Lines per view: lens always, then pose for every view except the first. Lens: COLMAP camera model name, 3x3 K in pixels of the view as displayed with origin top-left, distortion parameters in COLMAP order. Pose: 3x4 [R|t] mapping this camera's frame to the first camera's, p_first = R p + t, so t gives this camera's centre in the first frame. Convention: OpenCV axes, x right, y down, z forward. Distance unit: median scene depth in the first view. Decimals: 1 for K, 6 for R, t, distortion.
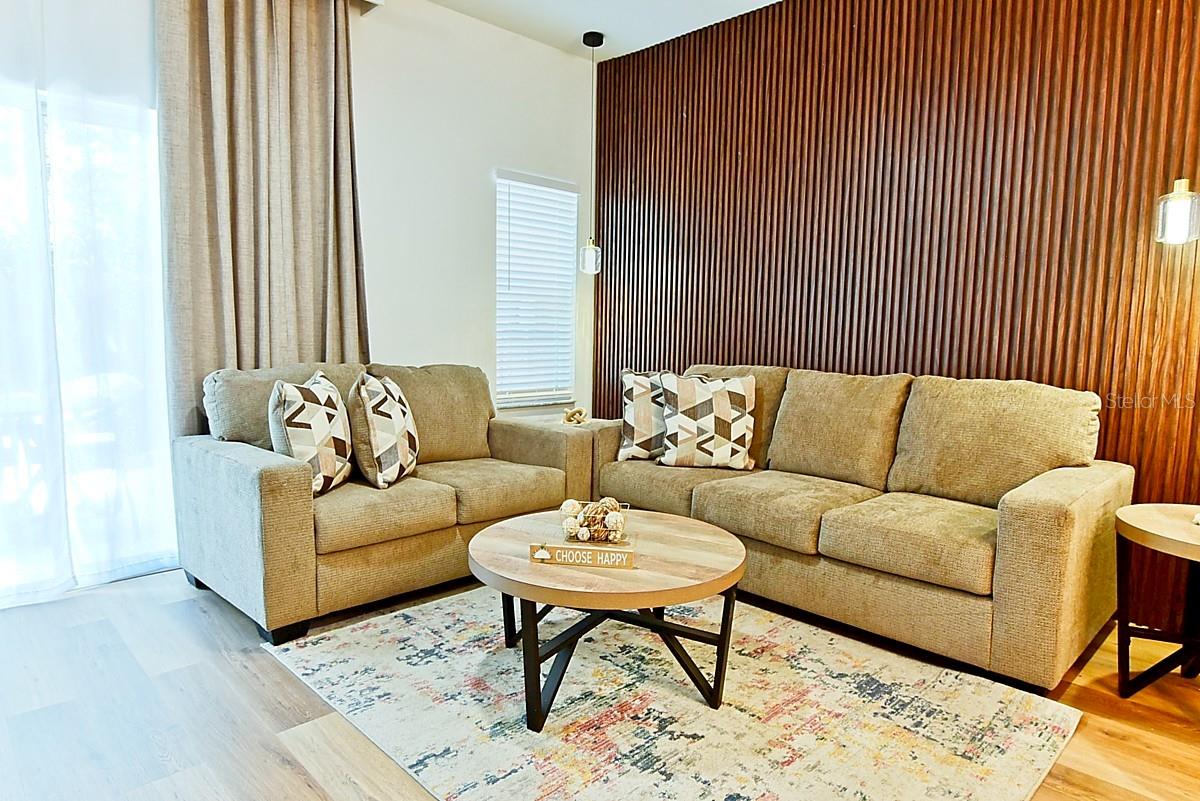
lens RADIAL K [[715.8, 0, 600.0], [0, 715.8, 400.5], [0, 0, 1]] dist [-0.000869, -0.018296]
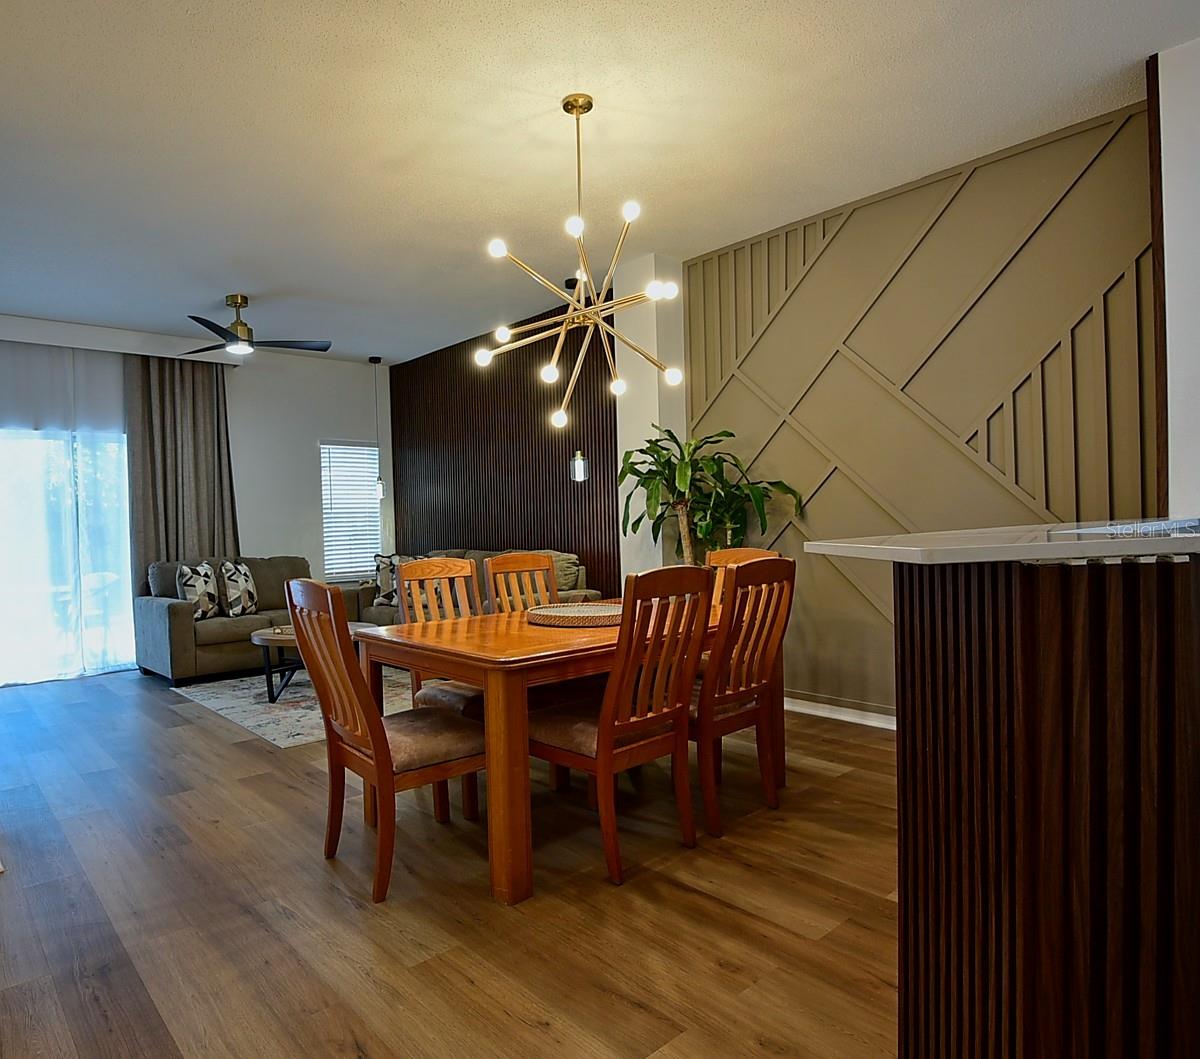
lens RADIAL K [[760.1, 0, 504.1], [0, 760.1, 538.3], [0, 0, 1]] dist [-0.007350, -0.002602]
pose [[0.993561, -0.043550, -0.104591, 0.654909], [0.034489, 0.995618, -0.086926, 0.108904], [0.107919, 0.082759, 0.990709, -0.994644]]
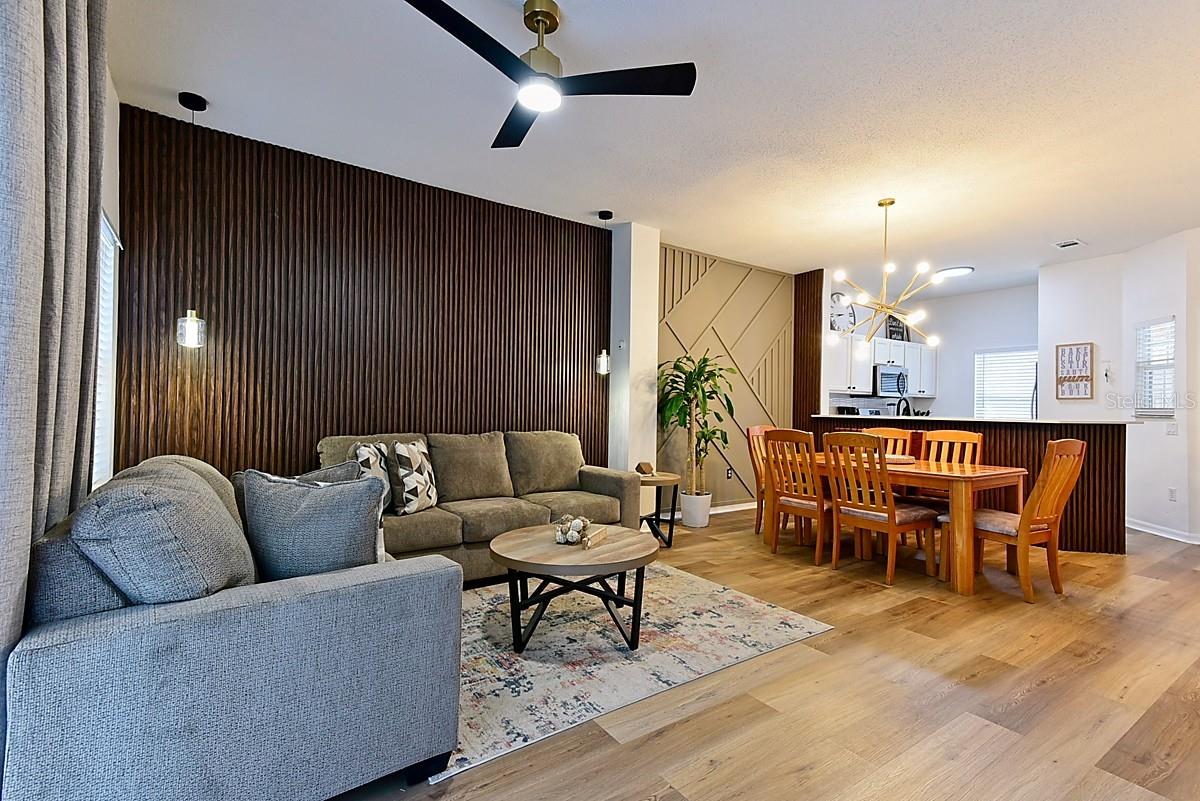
lens RADIAL K [[546.0, 0, 600.0], [0, 546.0, 400.5], [0, 0, 1]] dist [0.030681, -0.000331]
pose [[0.163521, 0.001129, 0.986539, -0.937047], [0.091311, 0.995689, -0.016275, -0.073549], [-0.982305, 0.092743, 0.162713, 0.553350]]
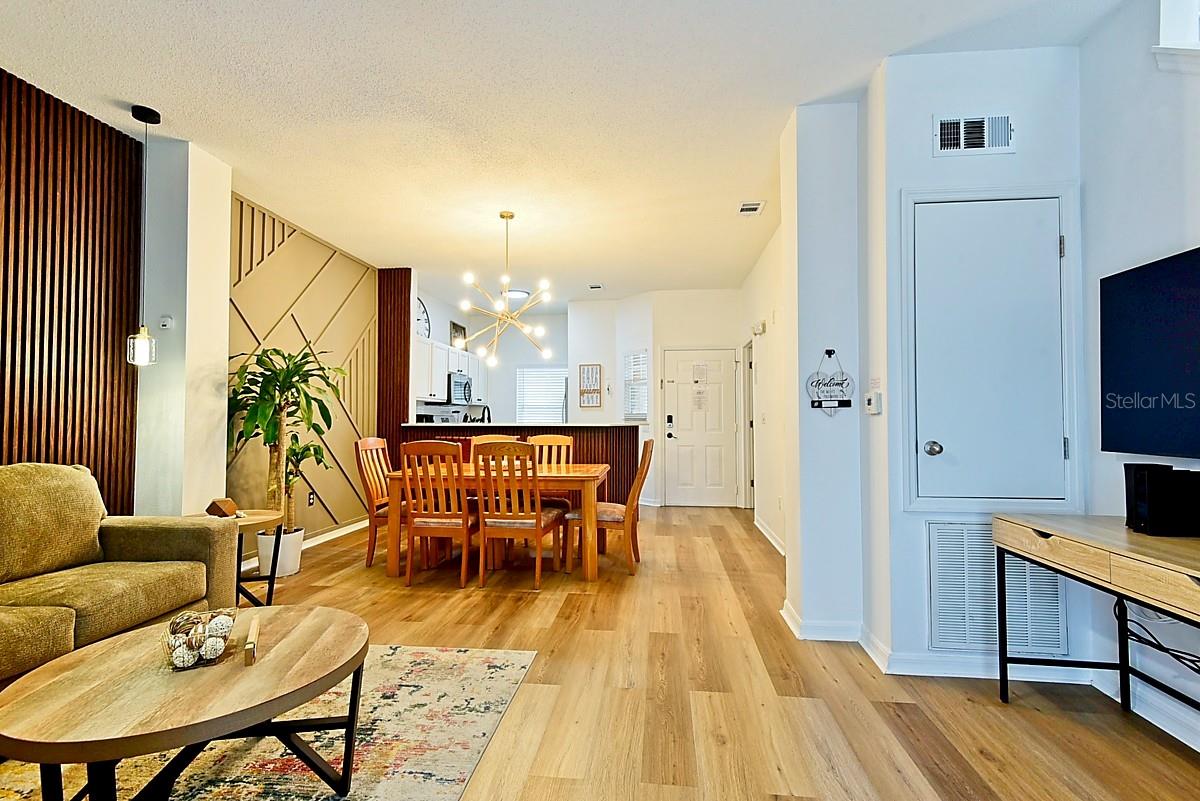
lens RADIAL K [[551.8, 0, 600.0], [0, 551.8, 400.5], [0, 0, 1]] dist [0.031639, -0.011686]
pose [[-0.636189, 0.011398, 0.771449, -0.680660], [0.071861, 0.996420, 0.044540, -0.098199], [-0.768180, 0.083773, -0.634730, 0.810981]]
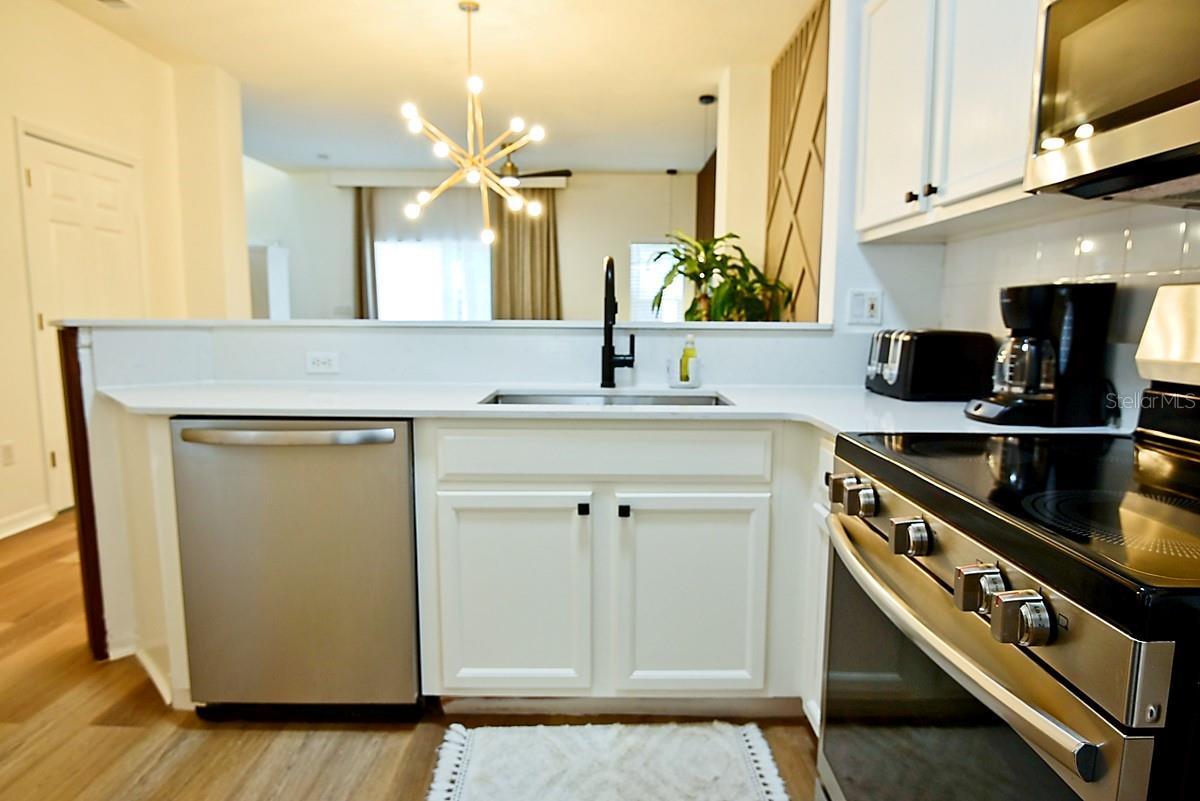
lens RADIAL K [[687.8, 0, 600.0], [0, 687.8, 400.5], [0, 0, 1]] dist [-0.000621, 0.000119]
pose [[0.710138, 0.078526, -0.699670, 1.818199], [-0.067684, 0.996772, 0.043174, 0.105232], [0.700802, 0.016697, 0.713161, -0.756670]]
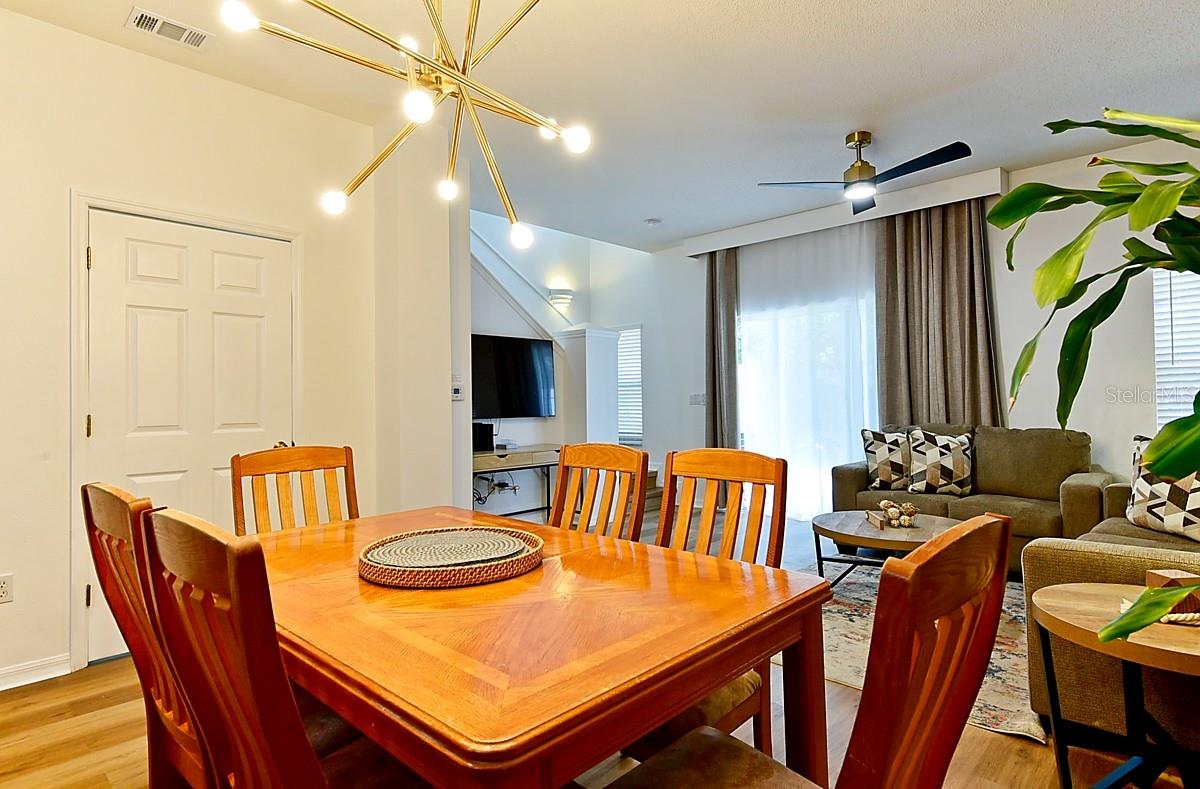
lens RADIAL K [[637.3, 0, 600.0], [0, 637.3, 394.5], [0, 0, 1]] dist [0.004041, 0.000693]
pose [[0.032927, -0.024730, -0.999152, 1.194297], [-0.091202, 0.995449, -0.027643, -0.005960], [0.995288, 0.092035, 0.030522, 0.164244]]
